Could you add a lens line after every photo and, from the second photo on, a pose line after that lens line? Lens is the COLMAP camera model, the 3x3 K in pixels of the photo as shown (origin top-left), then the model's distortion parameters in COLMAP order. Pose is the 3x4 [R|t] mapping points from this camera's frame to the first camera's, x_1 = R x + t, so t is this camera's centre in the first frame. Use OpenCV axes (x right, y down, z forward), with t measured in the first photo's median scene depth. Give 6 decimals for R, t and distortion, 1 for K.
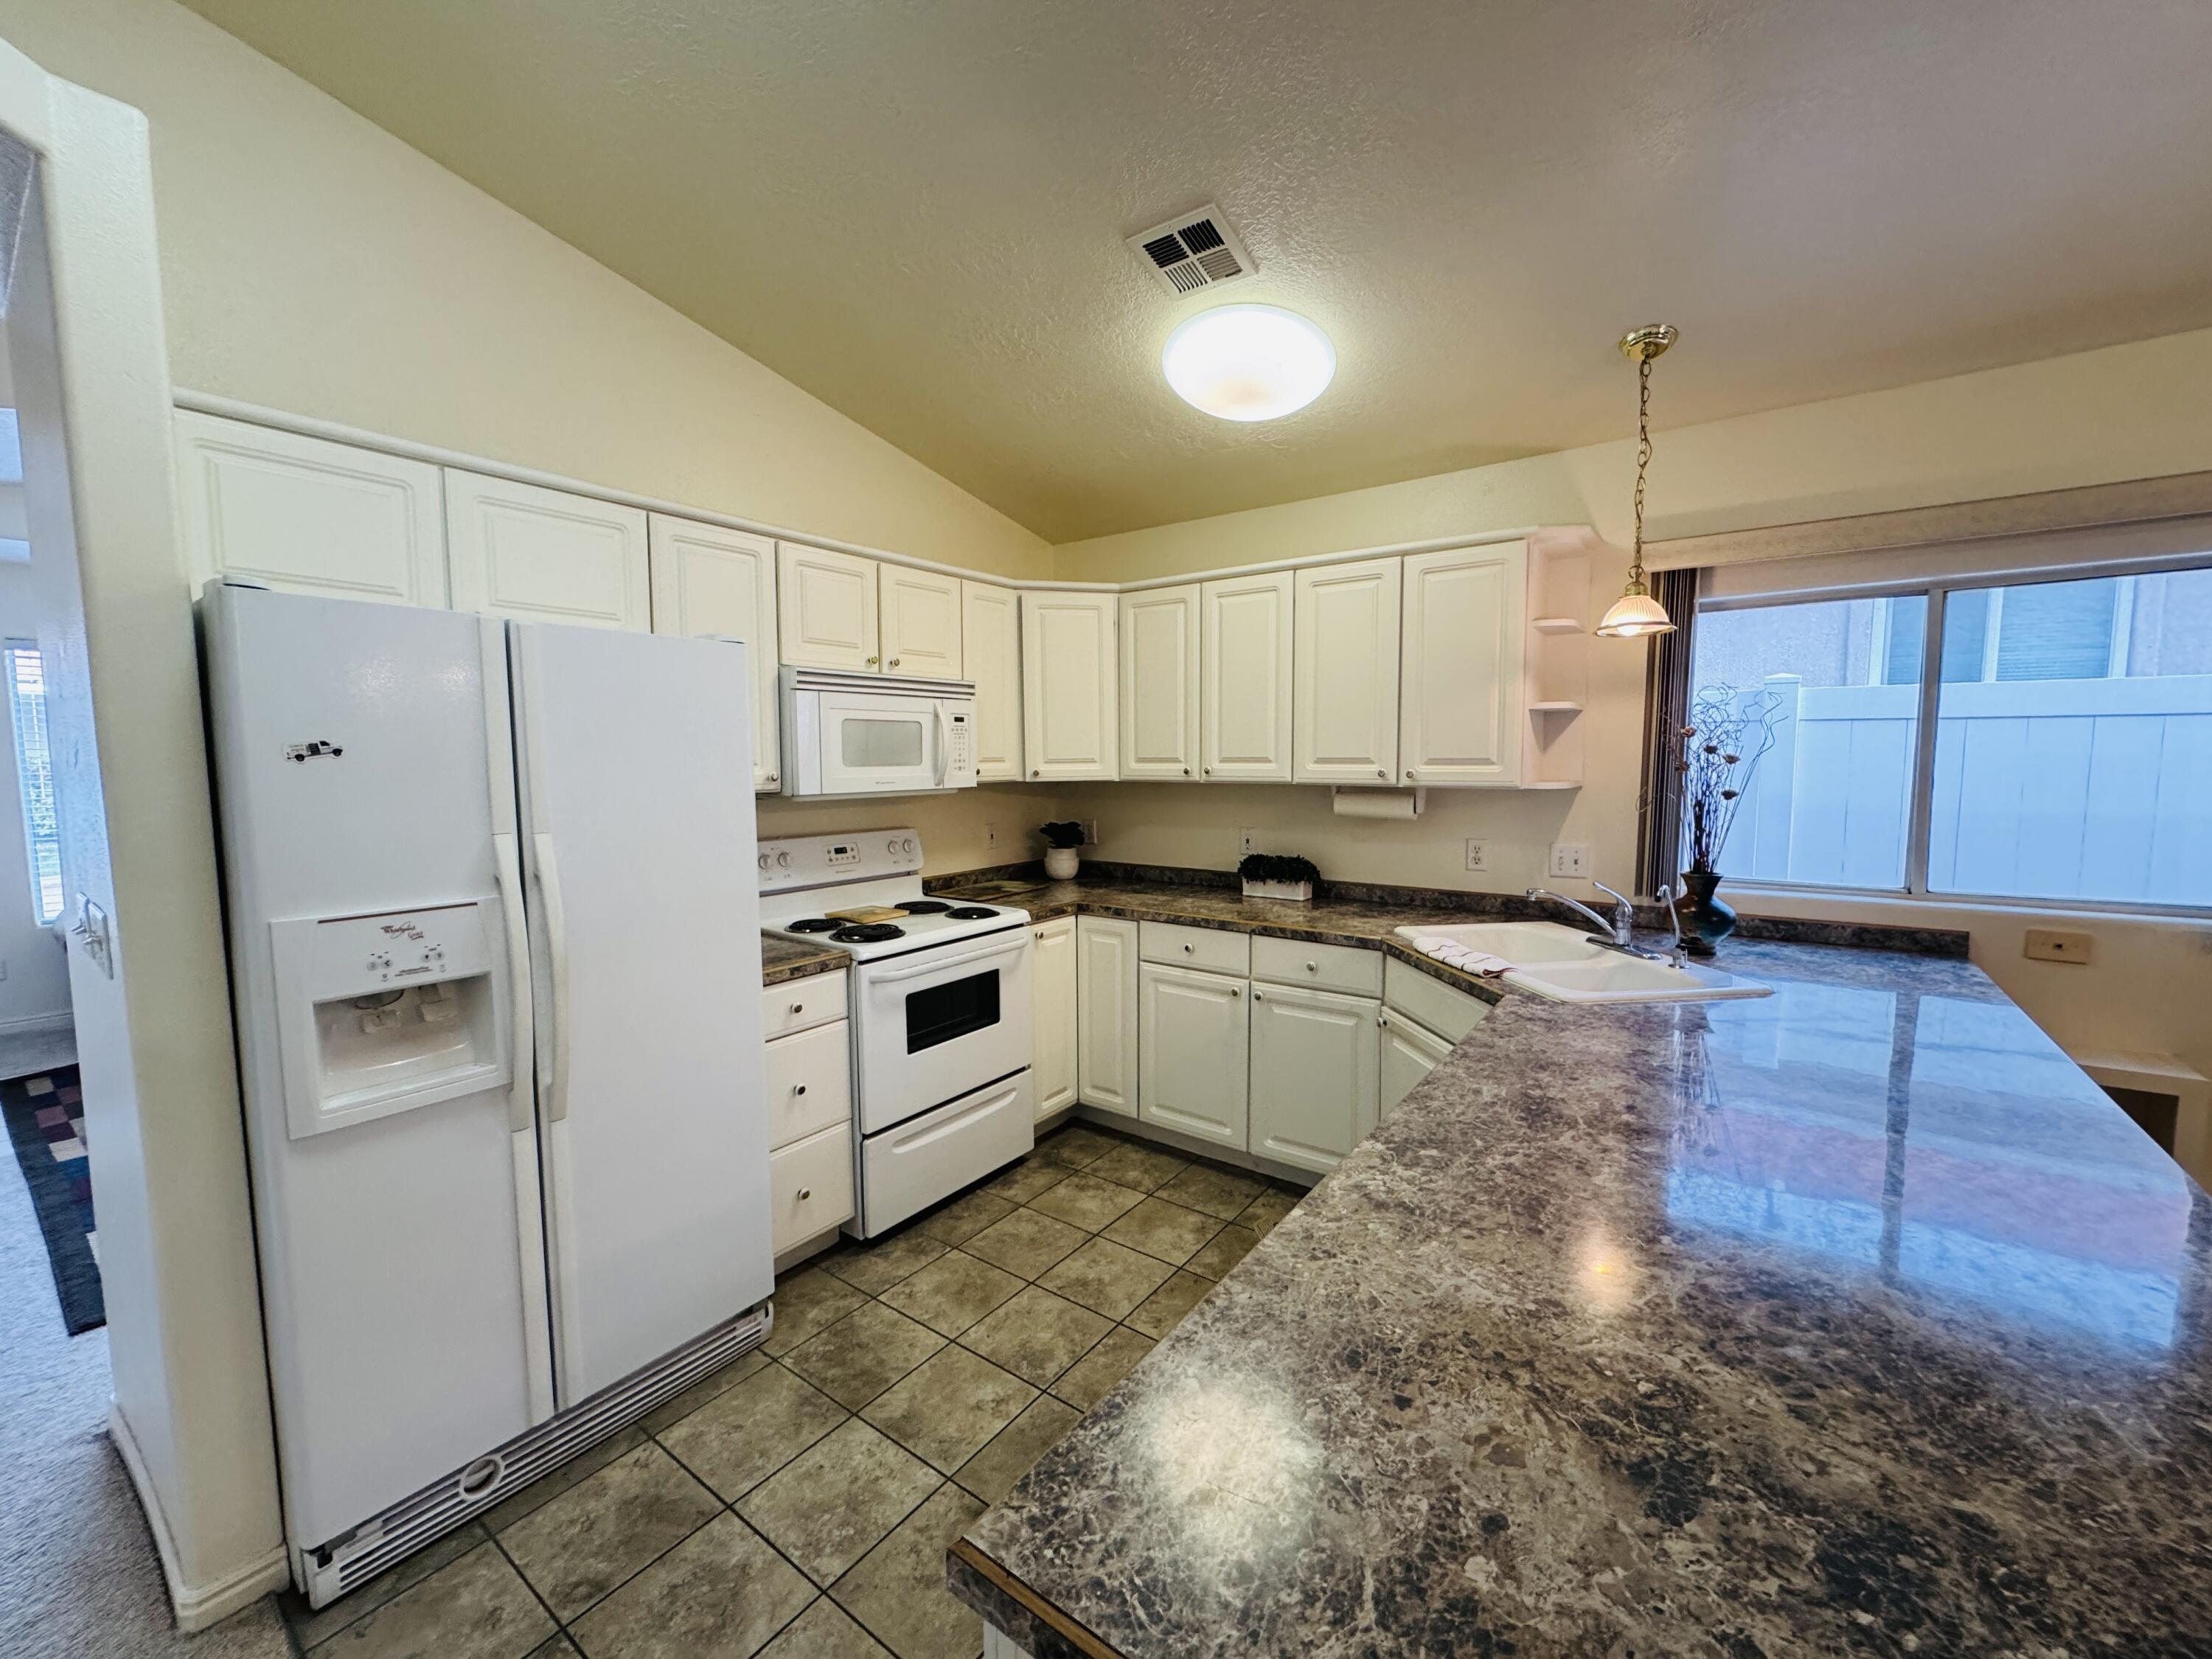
lens RADIAL K [[887.0, 0, 1106.0], [0, 887.0, 829.5], [0, 0, 1]] dist [0.010806, 0.000071]
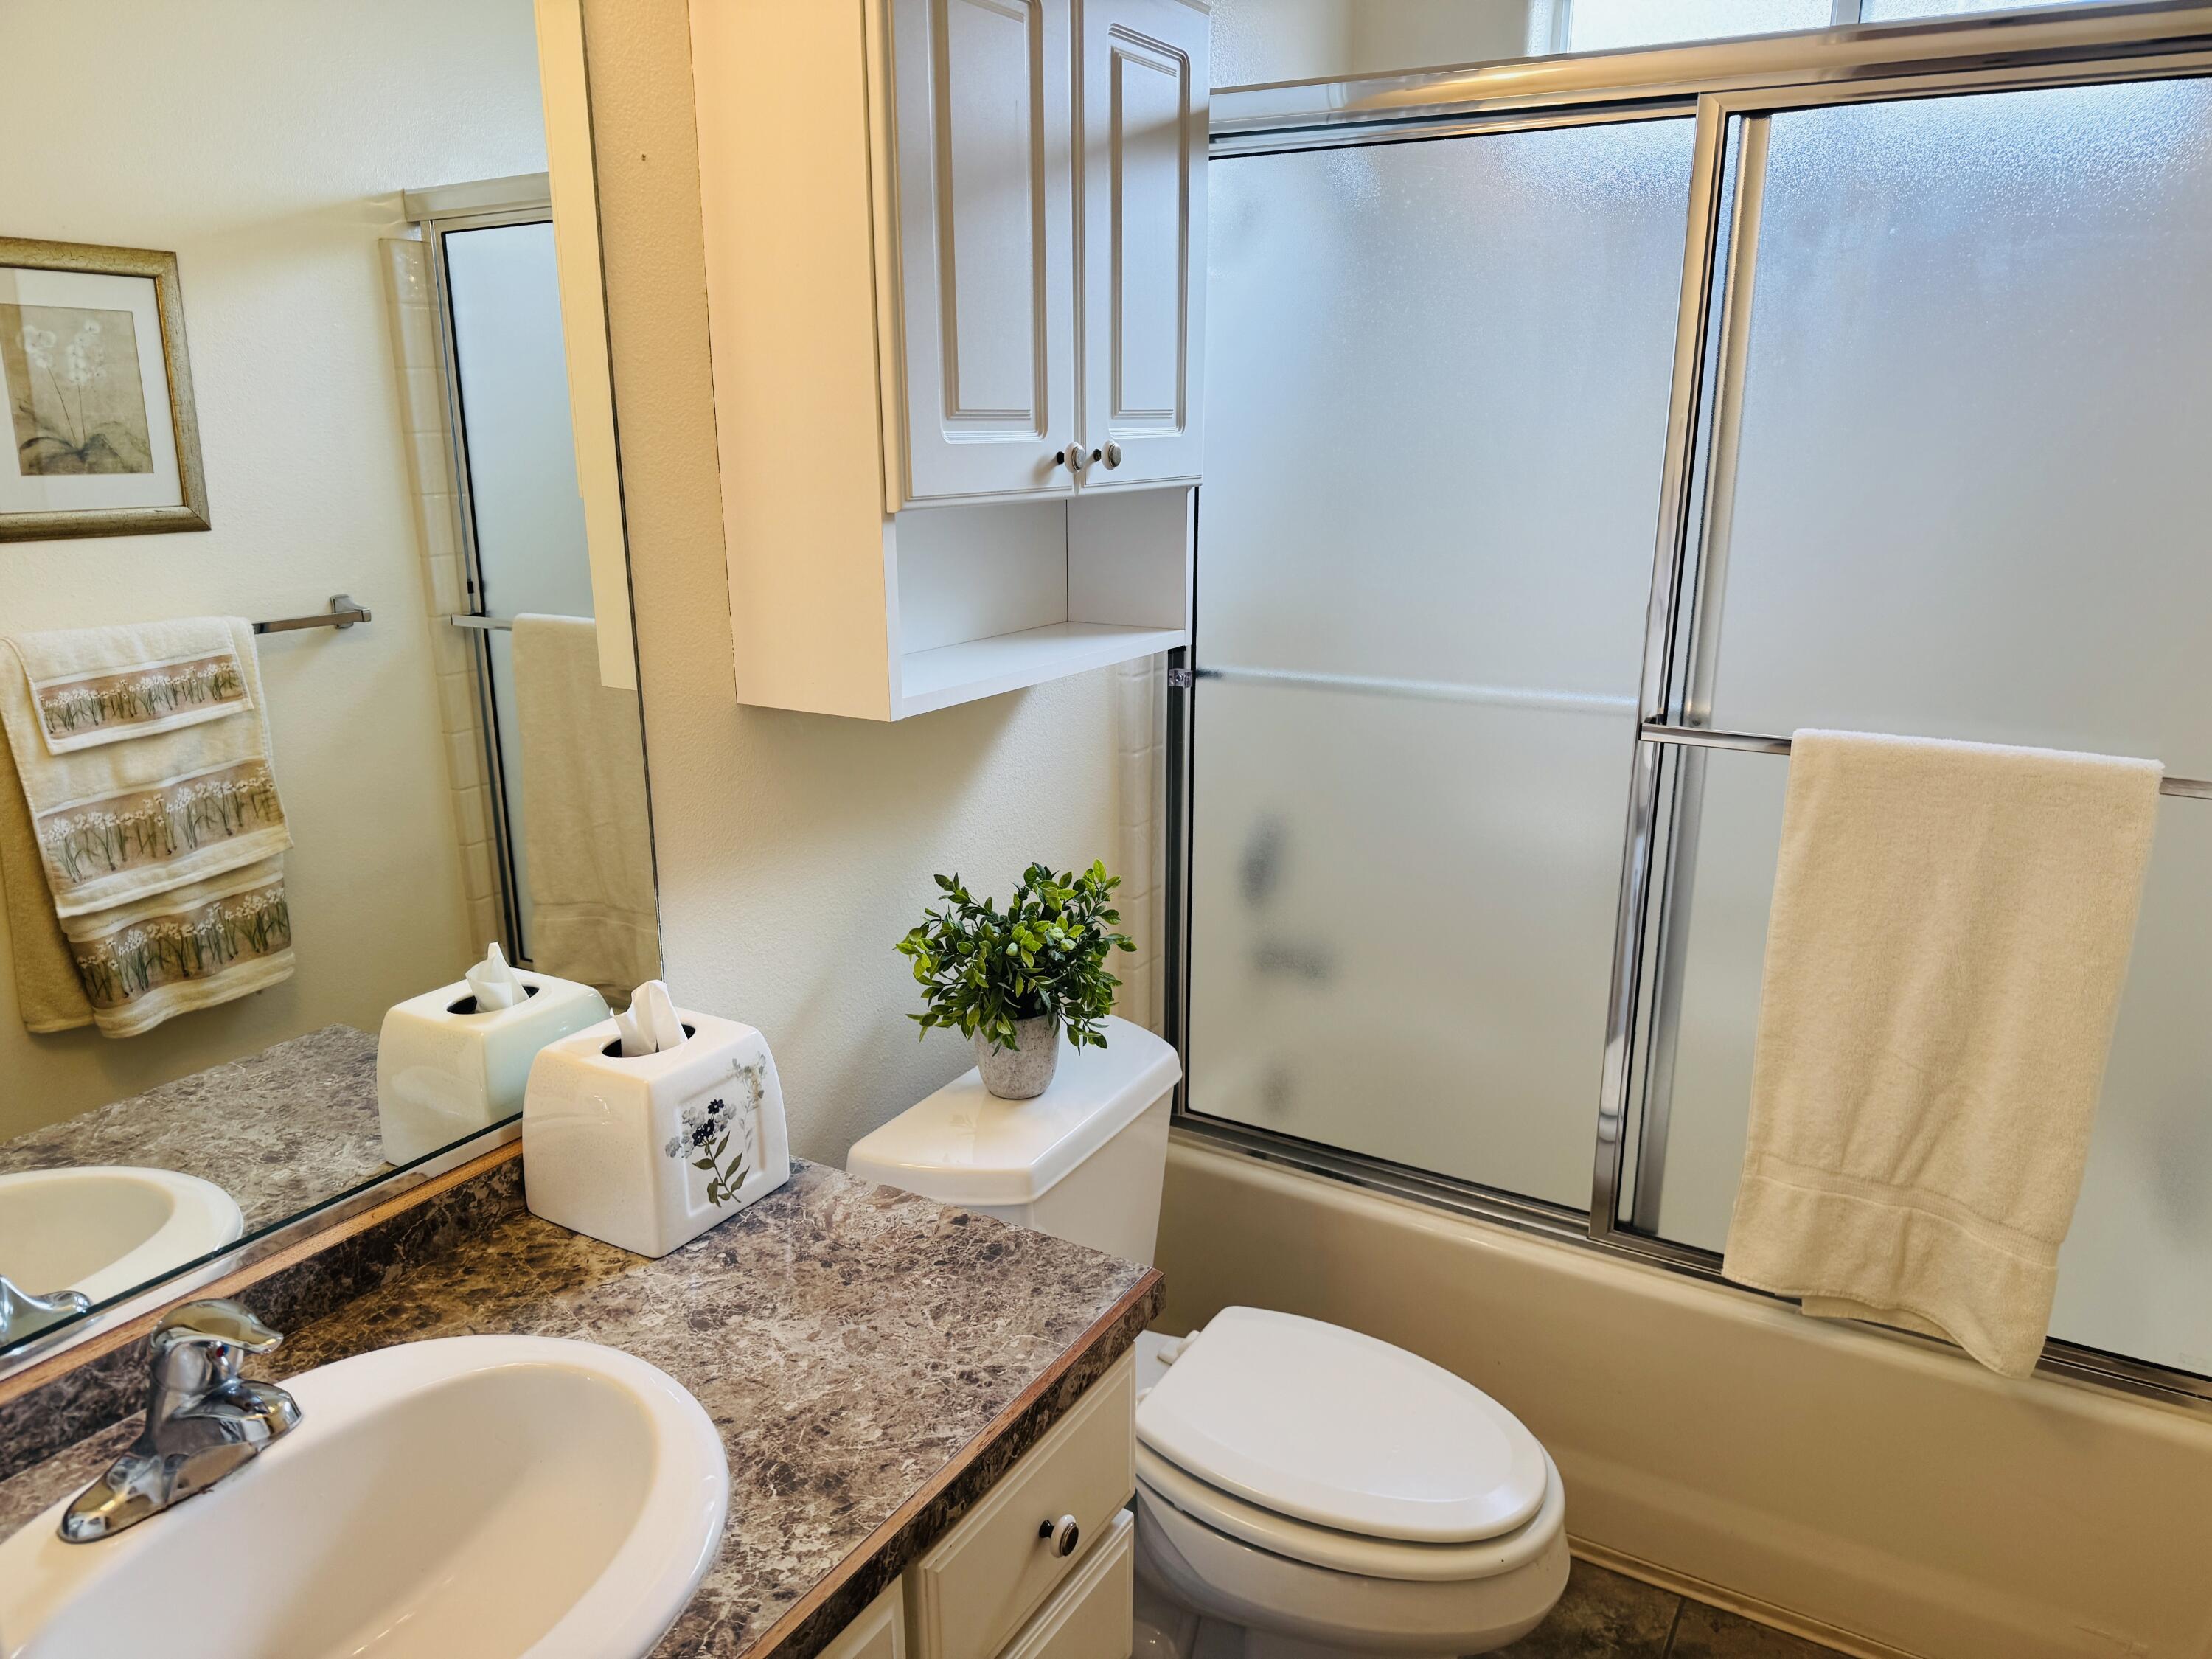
lens RADIAL K [[1552.7, 0, 1106.0], [0, 1552.7, 829.5], [0, 0, 1]] dist [0.112213, -0.136001]
pose [[-0.996073, 0.029834, -0.083357, 0.275610], [-0.000590, 0.939255, 0.343219, -0.342967], [0.088533, 0.341921, -0.935549, 2.281374]]
